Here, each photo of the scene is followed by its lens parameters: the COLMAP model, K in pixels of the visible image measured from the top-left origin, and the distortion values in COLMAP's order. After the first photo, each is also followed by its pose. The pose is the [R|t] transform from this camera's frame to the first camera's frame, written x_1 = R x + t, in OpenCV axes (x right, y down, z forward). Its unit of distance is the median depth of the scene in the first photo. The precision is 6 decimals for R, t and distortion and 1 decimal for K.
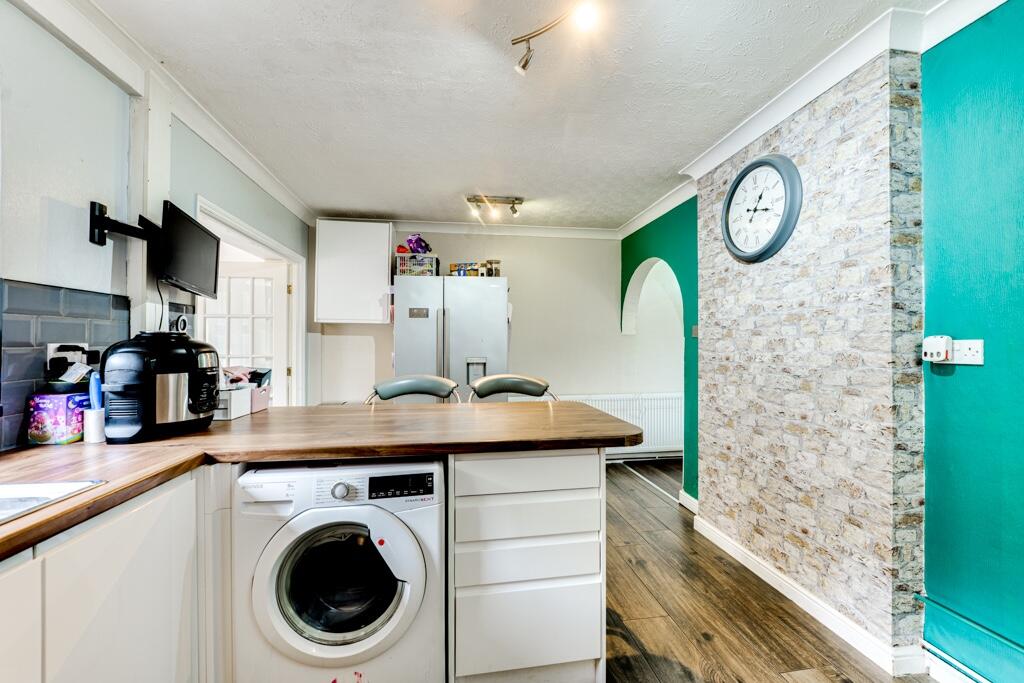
lens RADIAL K [[424.3, 0, 519.2], [0, 424.3, 341.8], [0, 0, 1]] dist [-0.024557, 0.002751]
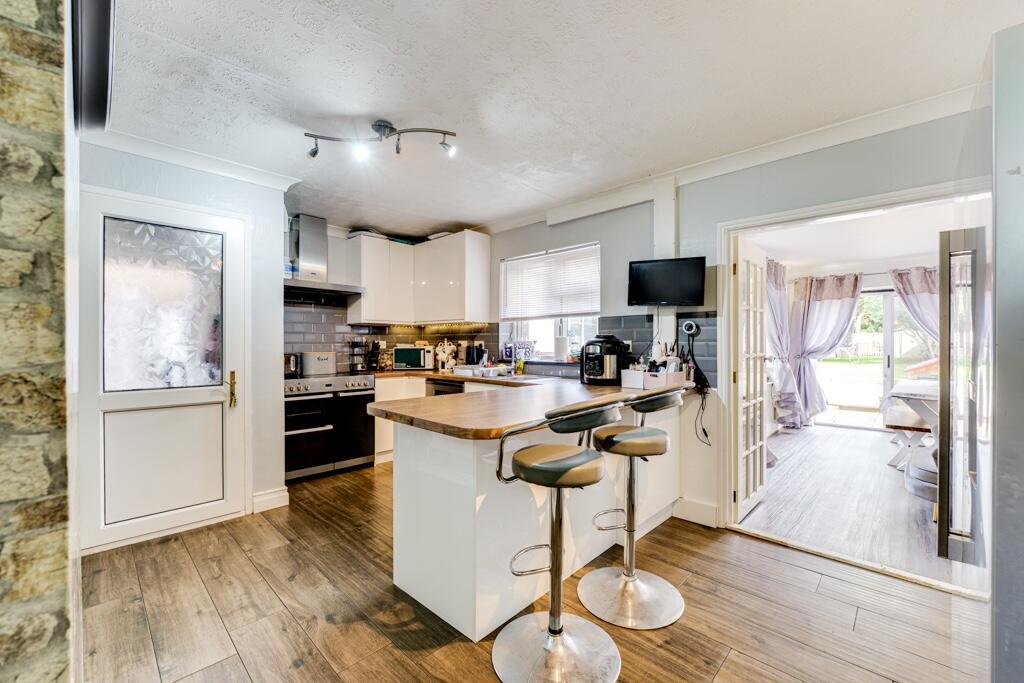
lens RADIAL K [[424.3, 0, 499.2], [0, 424.3, 344.7], [0, 0, 1]] dist [-0.024557, 0.002751]
pose [[-0.830569, 0.001127, -0.556914, 0.529822], [0.002623, 0.999995, -0.001887, 0.019800], [0.556909, -0.003028, -0.830568, 1.792389]]
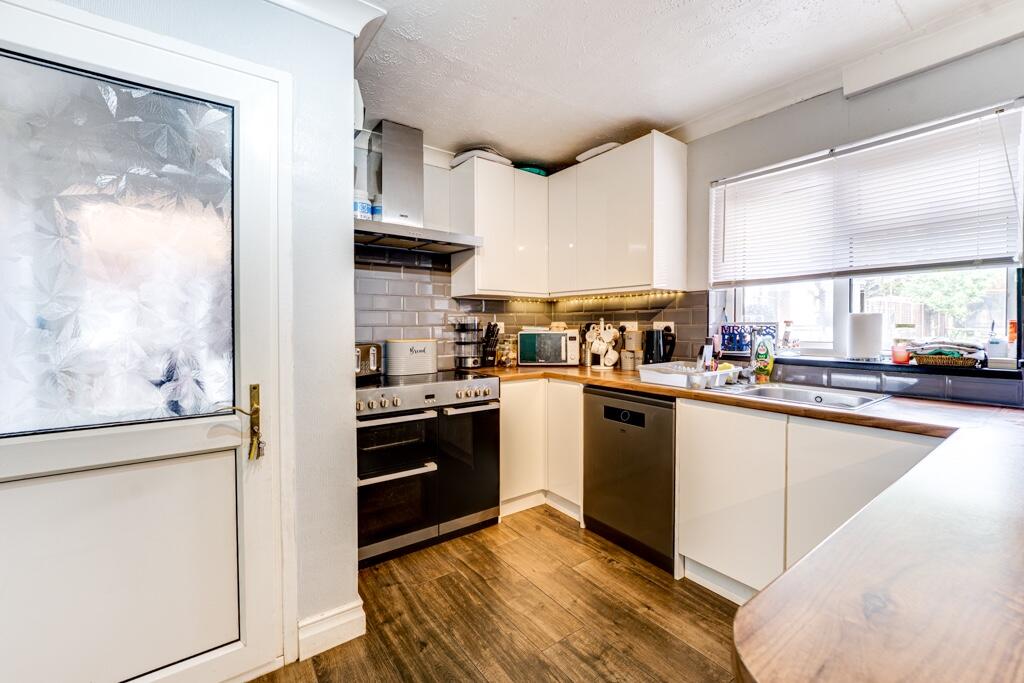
lens RADIAL K [[424.3, 0, 510.5], [0, 424.3, 329.7], [0, 0, 1]] dist [-0.024557, 0.002751]
pose [[-0.904964, 0.006837, -0.425434, 0.391997], [0.004276, 0.999967, 0.006973, 0.009218], [0.425467, 0.004491, -0.904963, 0.882060]]
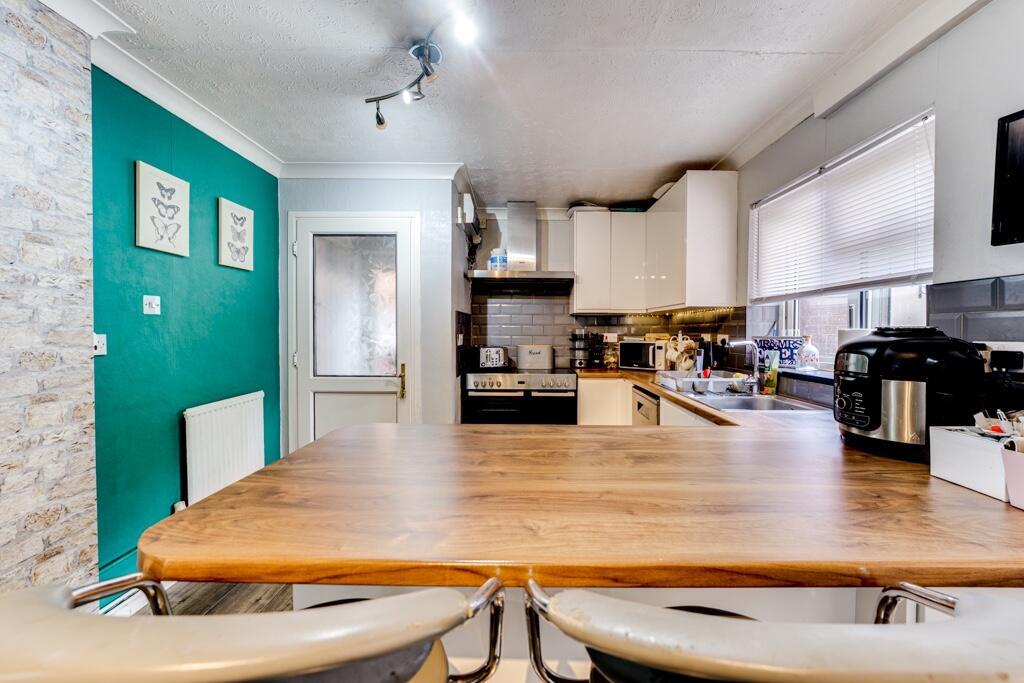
lens RADIAL K [[408.1, 0, 512.5], [0, 408.1, 335.0], [0, 0, 1]] dist [0.004105, -0.000935]
pose [[-0.981710, -0.003852, 0.190344, -0.189337], [-0.003021, 0.999985, 0.004658, -0.008152], [-0.190359, 0.003998, -0.981706, 1.423843]]
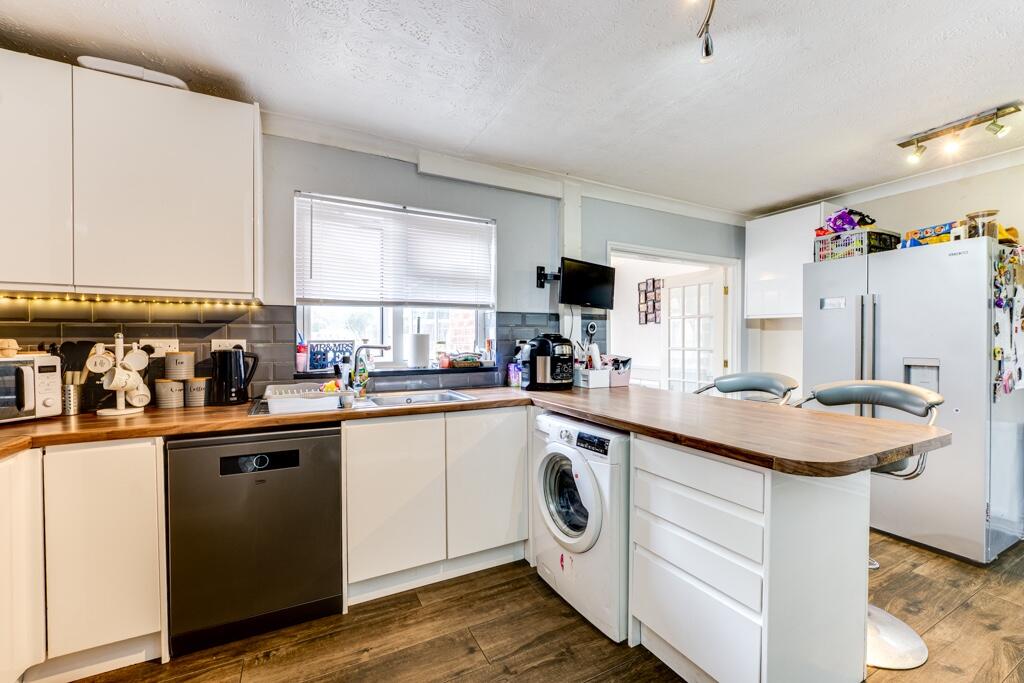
lens RADIAL K [[424.3, 0, 515.8], [0, 424.3, 343.6], [0, 0, 1]] dist [-0.024557, 0.002751]
pose [[0.310632, 0.009936, -0.950478, 0.622428], [0.007120, 0.999893, 0.012780, -0.002746], [0.950503, -0.010738, 0.310528, 0.215889]]
